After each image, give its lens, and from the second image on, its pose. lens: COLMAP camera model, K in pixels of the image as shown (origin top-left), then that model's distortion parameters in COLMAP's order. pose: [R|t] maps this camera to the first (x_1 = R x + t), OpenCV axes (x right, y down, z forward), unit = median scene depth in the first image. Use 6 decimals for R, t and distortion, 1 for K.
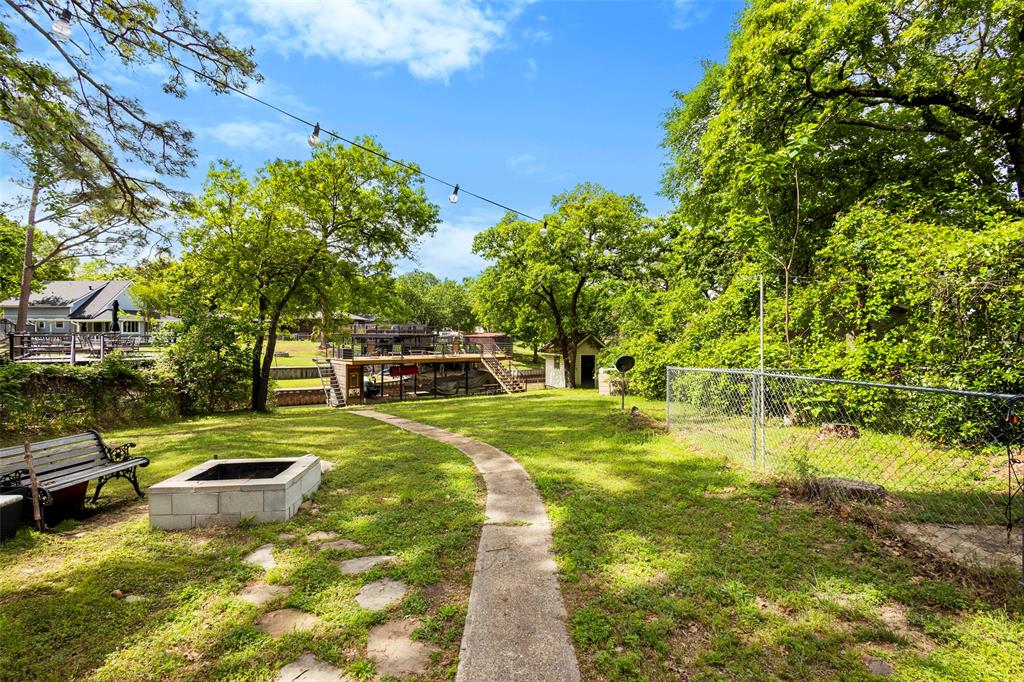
lens RADIAL K [[476.9, 0, 510.0], [0, 476.9, 334.2], [0, 0, 1]] dist [0.010411, -0.002625]
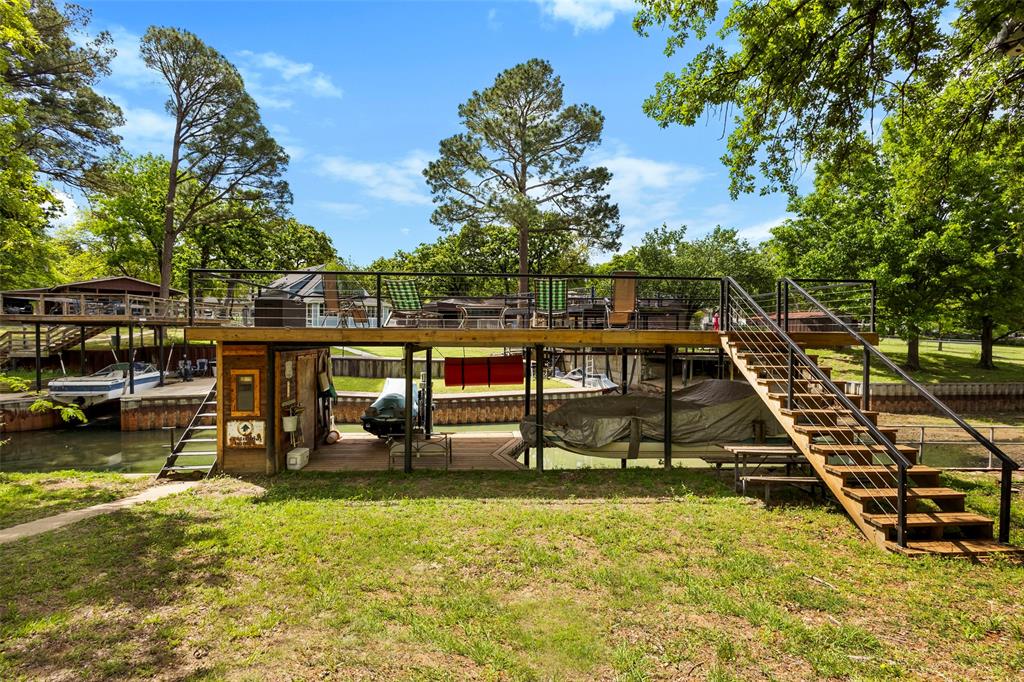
lens RADIAL K [[476.9, 0, 508.0], [0, 476.9, 339.5], [0, 0, 1]] dist [0.010411, -0.002625]
pose [[0.823669, 0.003429, -0.567061, -0.009816], [0.000289, 0.999979, 0.006467, 0.050362], [0.567071, -0.005491, 0.823651, 0.717938]]
